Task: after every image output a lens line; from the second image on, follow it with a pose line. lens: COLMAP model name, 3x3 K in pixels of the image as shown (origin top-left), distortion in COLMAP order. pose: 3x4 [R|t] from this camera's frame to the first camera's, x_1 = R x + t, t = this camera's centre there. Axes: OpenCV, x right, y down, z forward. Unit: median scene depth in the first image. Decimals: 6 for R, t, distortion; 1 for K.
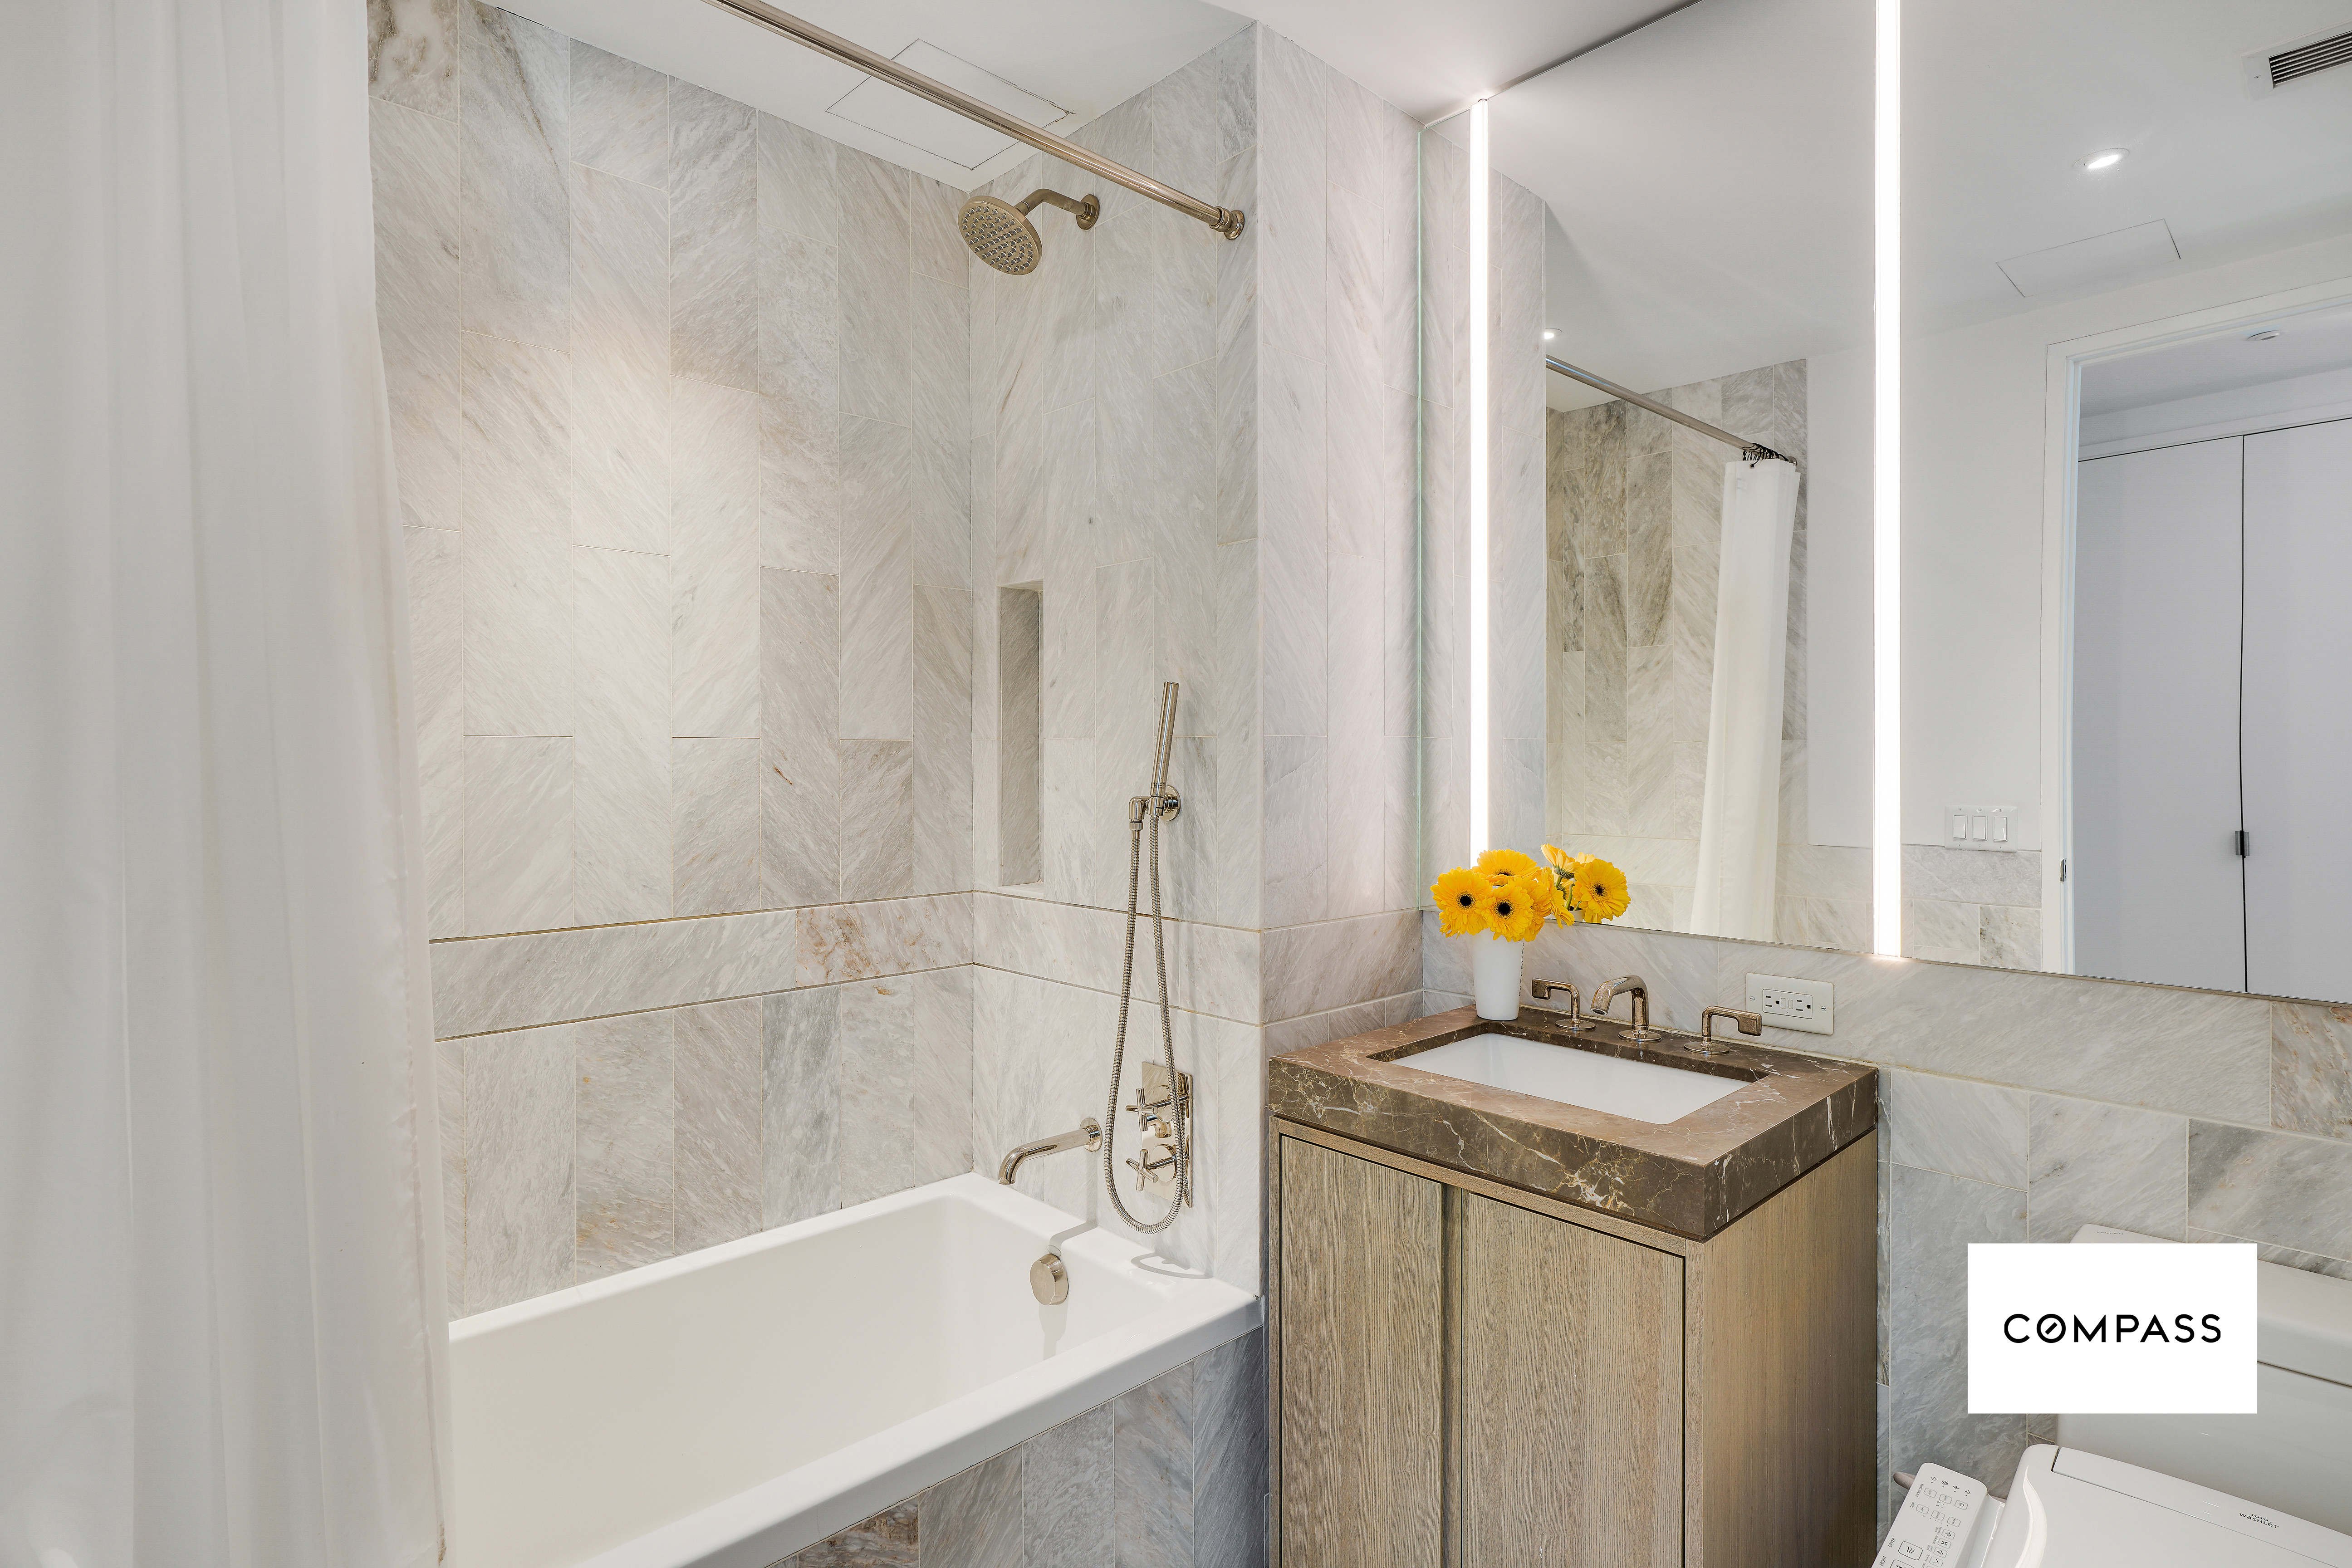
lens RADIAL K [[1143.2, 0, 1178.4], [0, 1143.2, 773.2], [0, 0, 1]] dist [-0.000384, -0.001669]
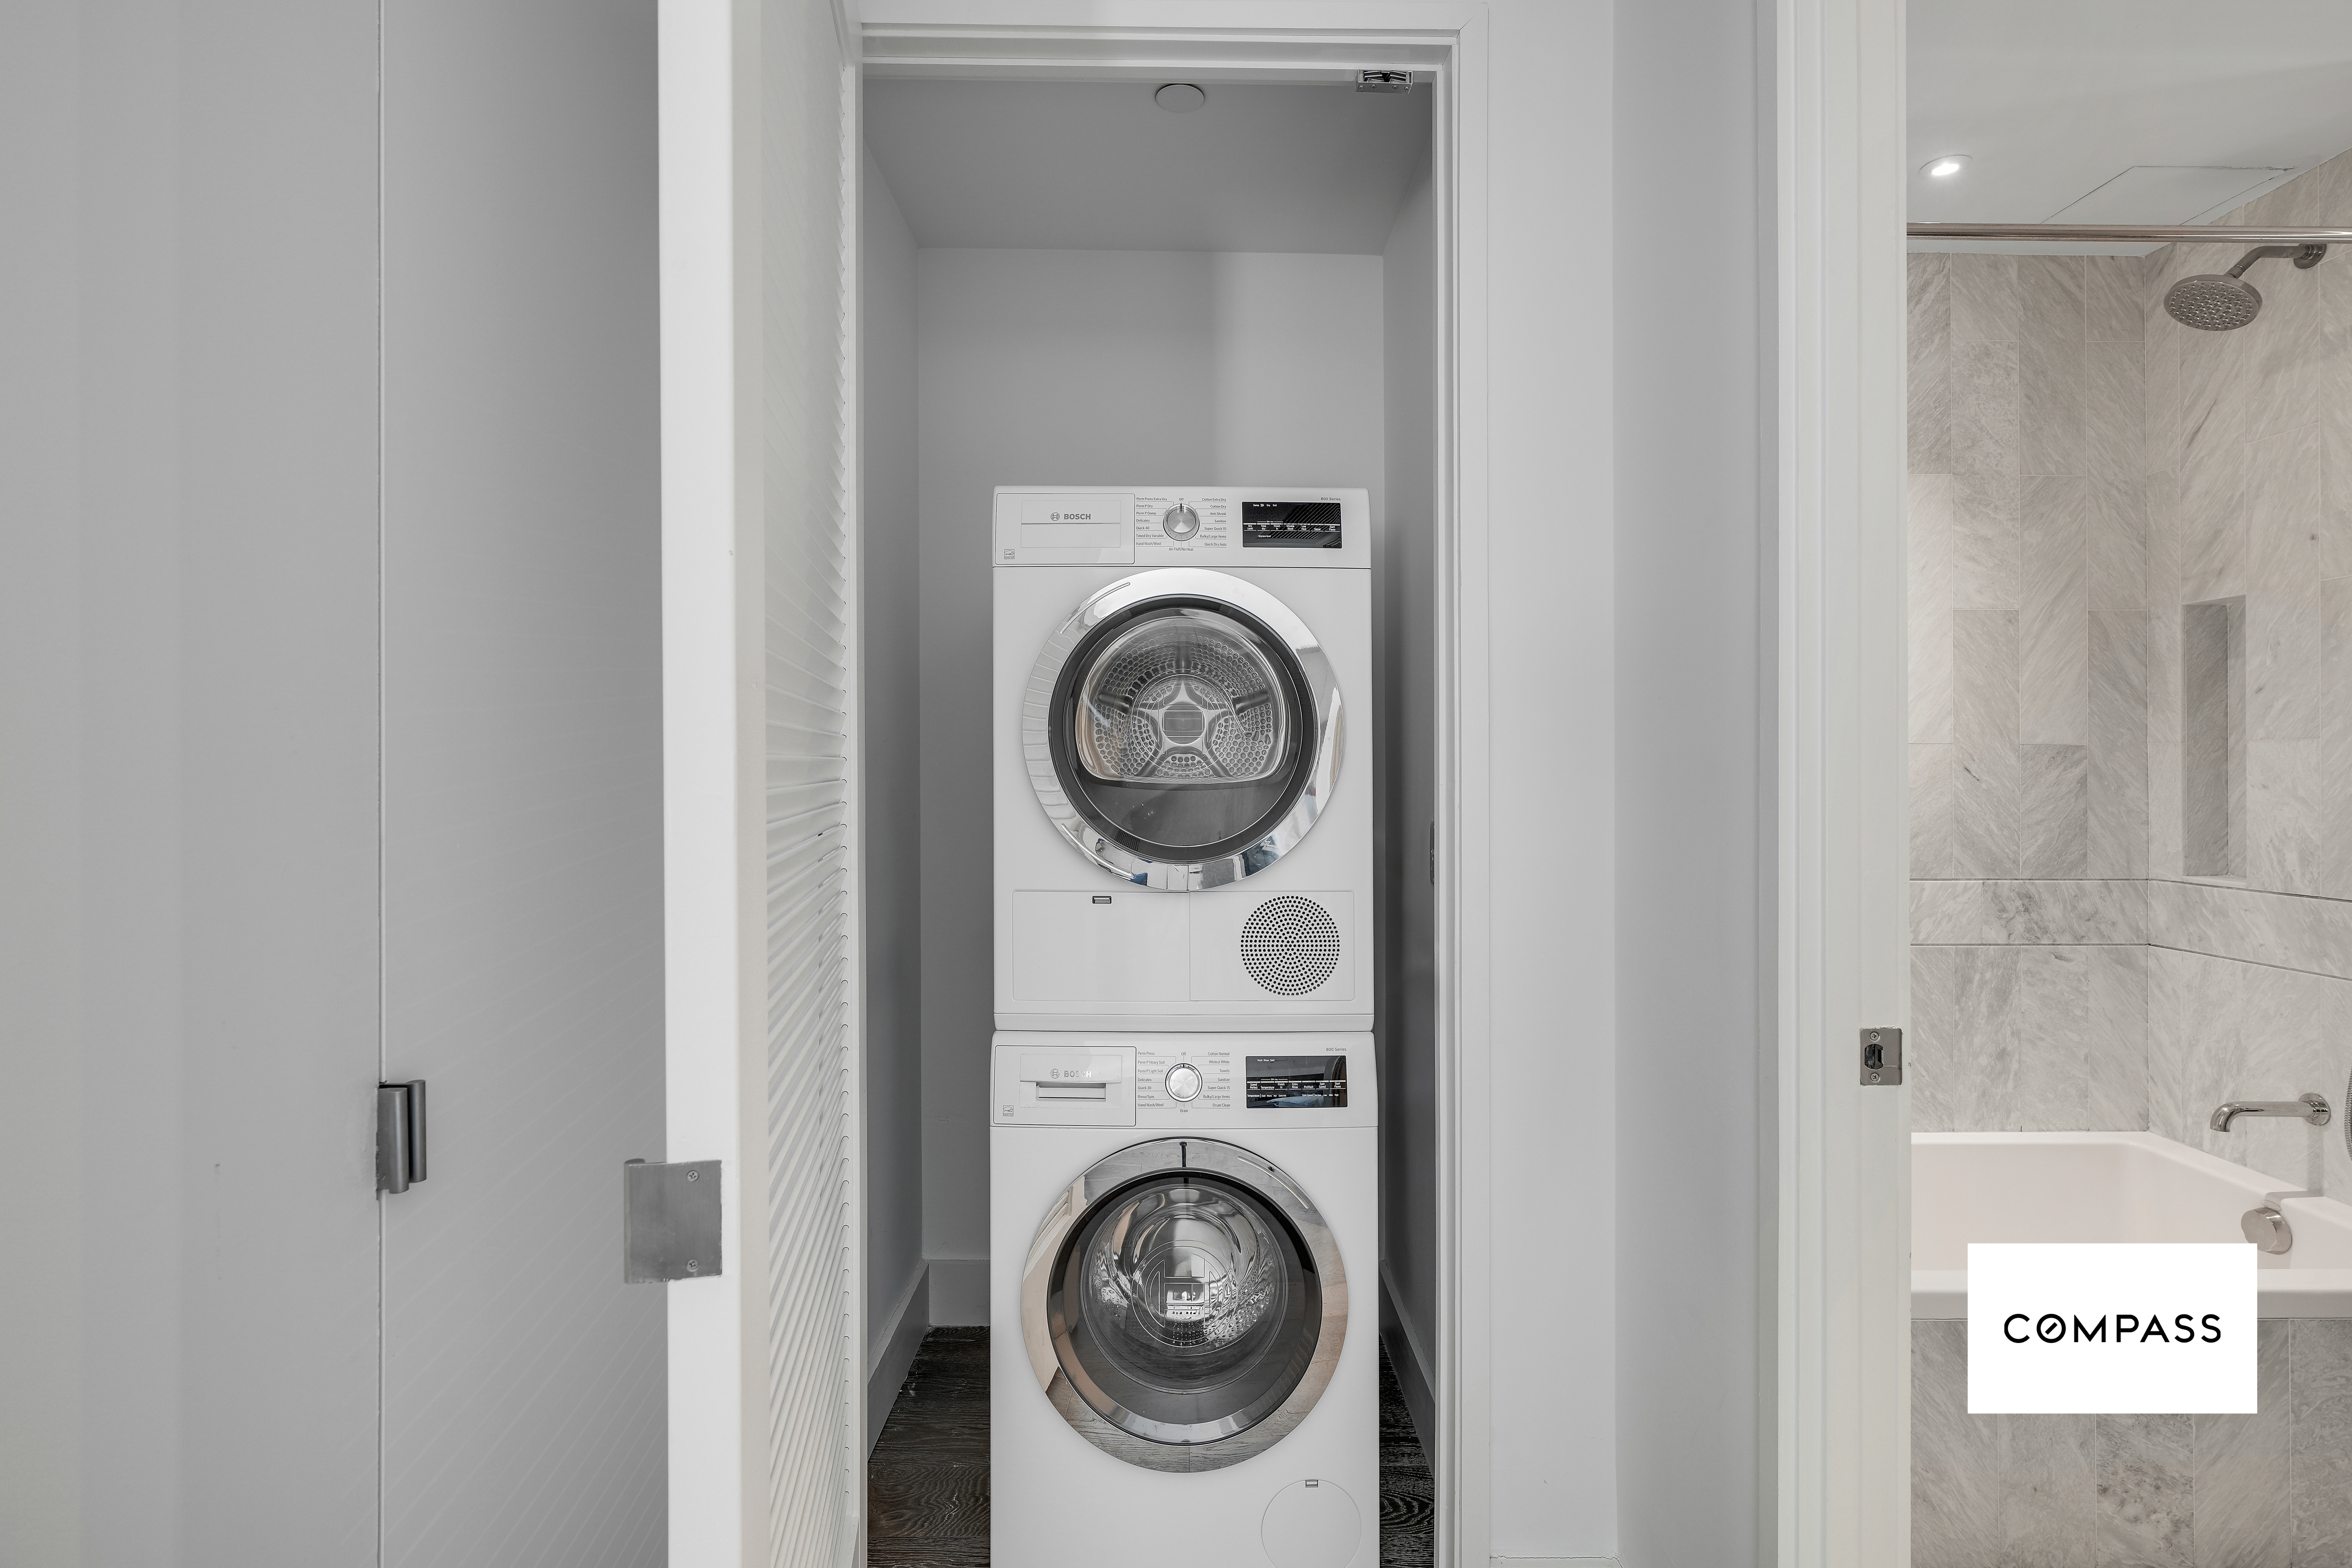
lens RADIAL K [[1143.2, 0, 1170.1], [0, 1143.2, 774.4], [0, 0, 1]] dist [-0.000384, -0.001669]
pose [[0.736170, 0.002140, -0.676793, -0.138554], [-0.012383, 0.999870, -0.010307, 0.025821], [0.676684, 0.015968, 0.736101, -0.501268]]
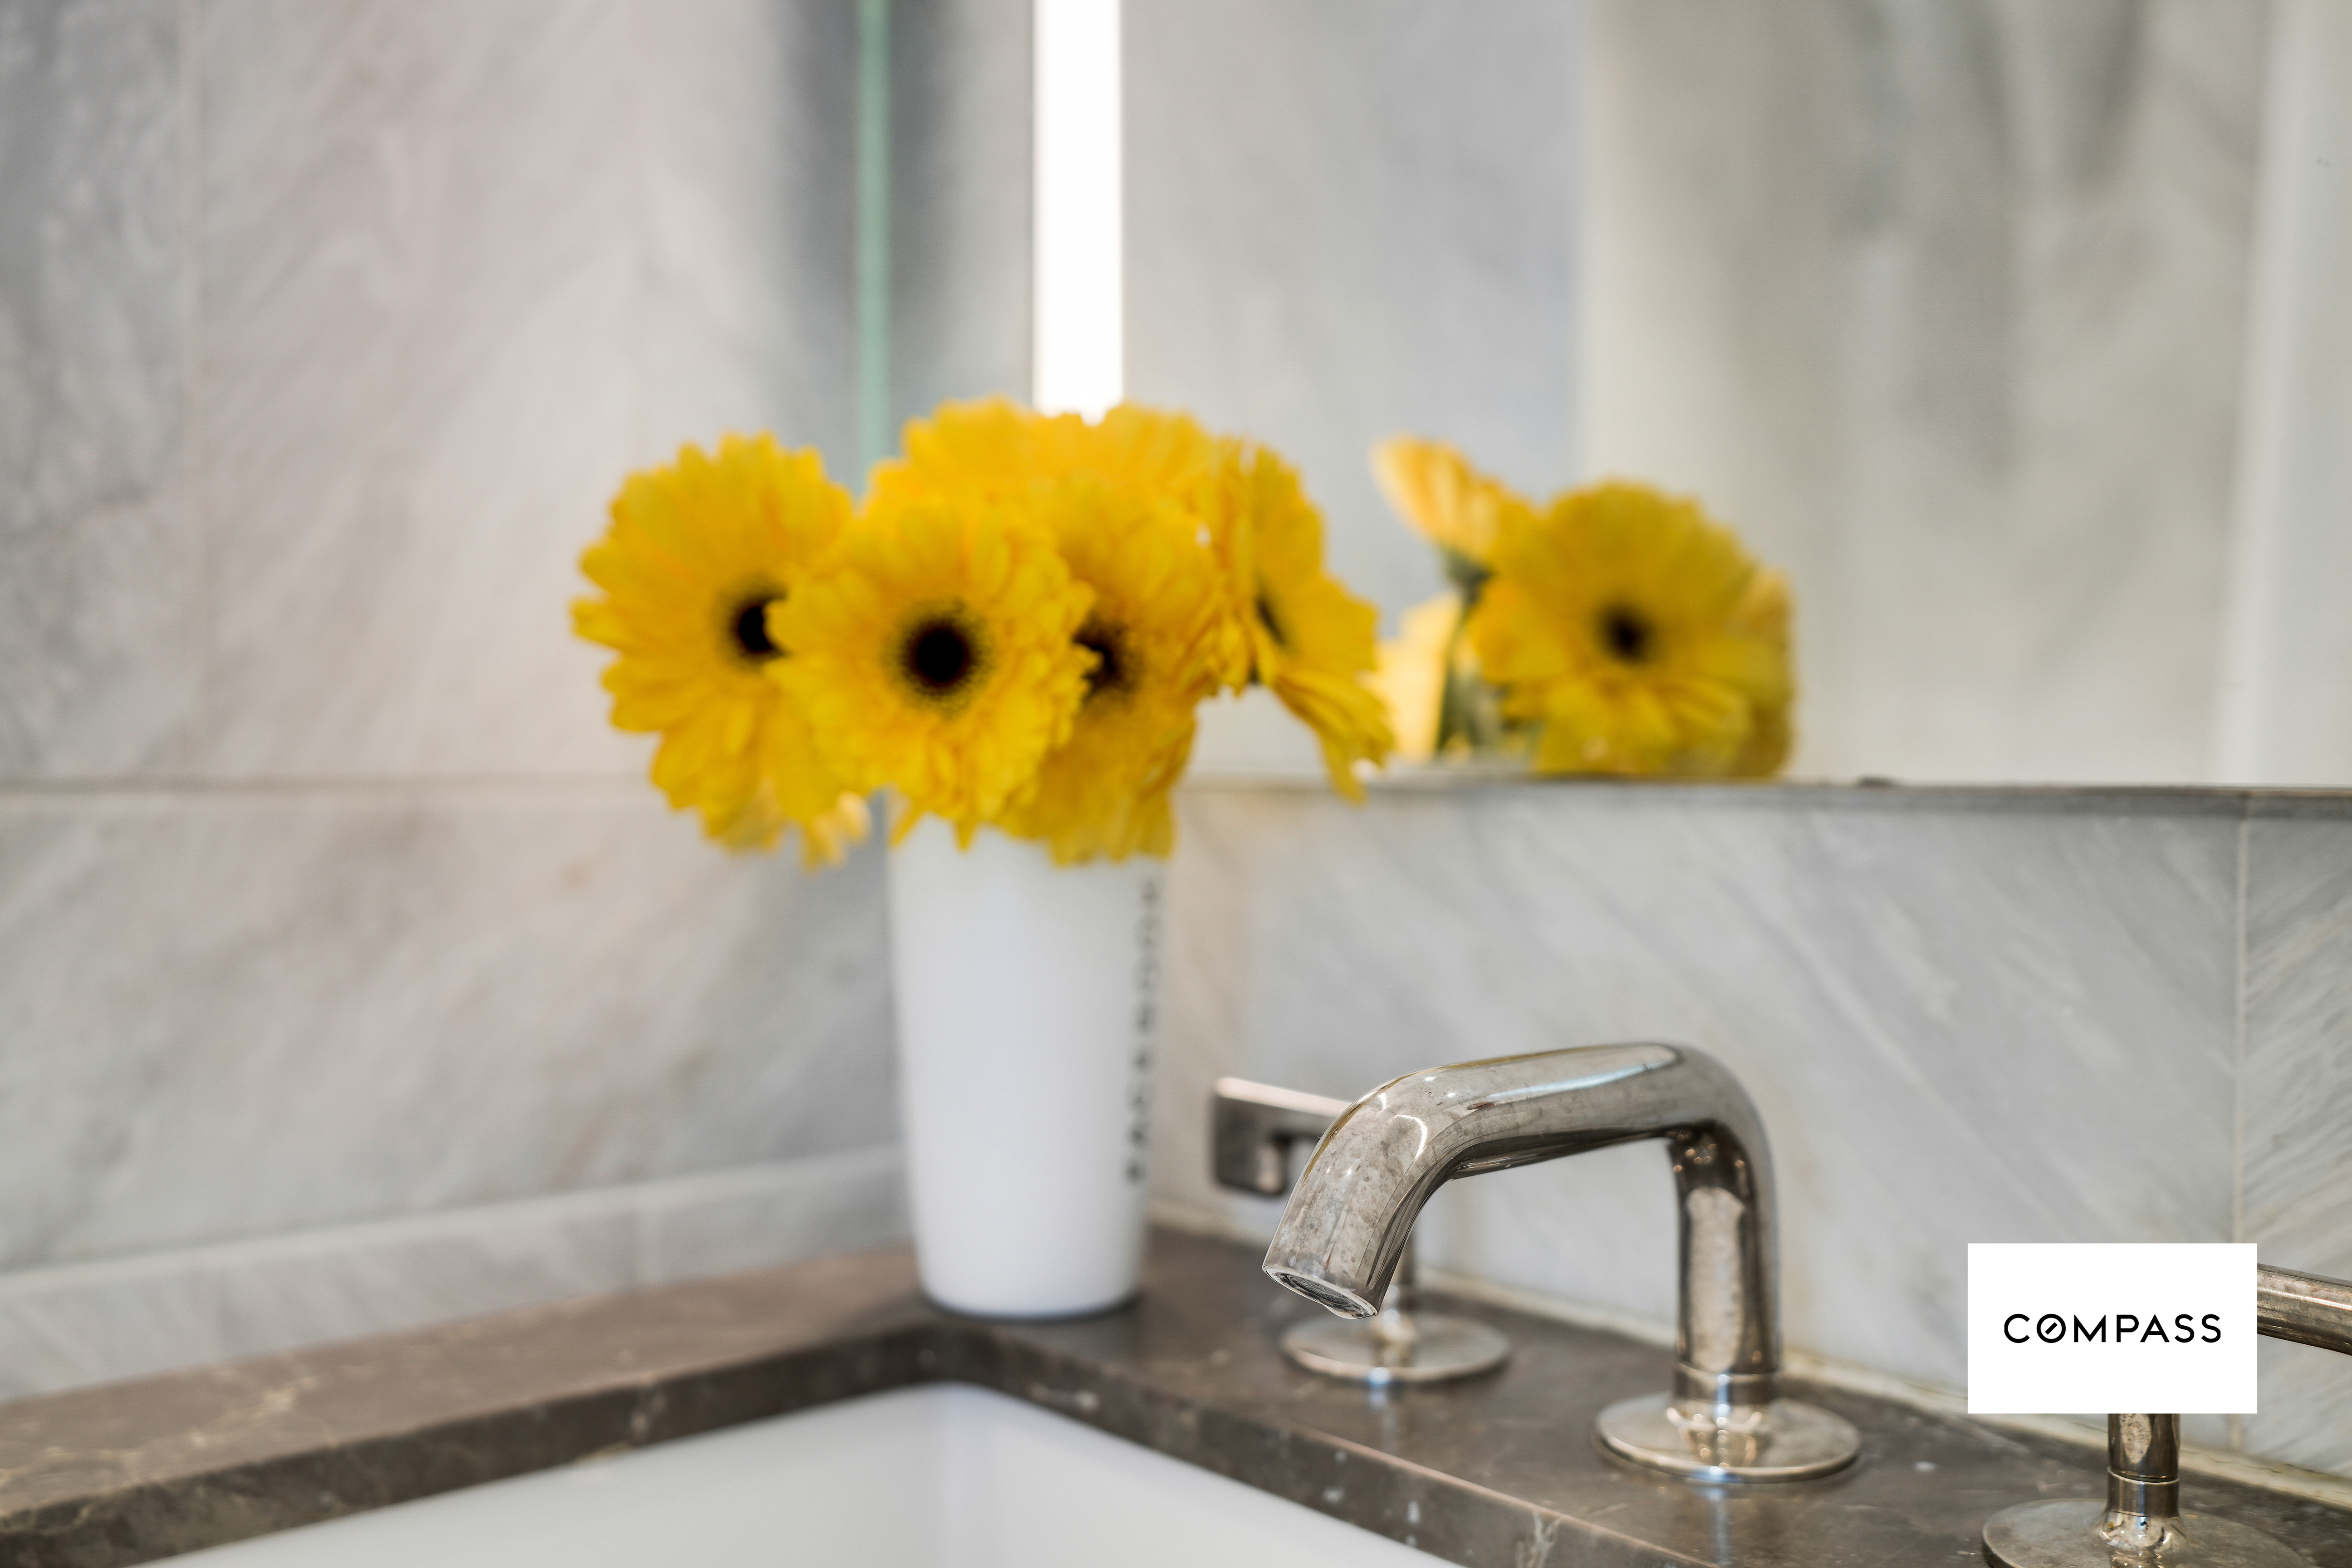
lens RADIAL K [[2104.6, 0, 1175.4], [0, 2104.6, 784.9], [0, 0, 1]] dist [0.012044, 0.004930]
pose [[0.998681, 0.001799, -0.051318, 0.210365], [-0.002202, 0.999967, -0.007795, 0.088045], [0.051302, 0.007897, 0.998652, 0.434729]]
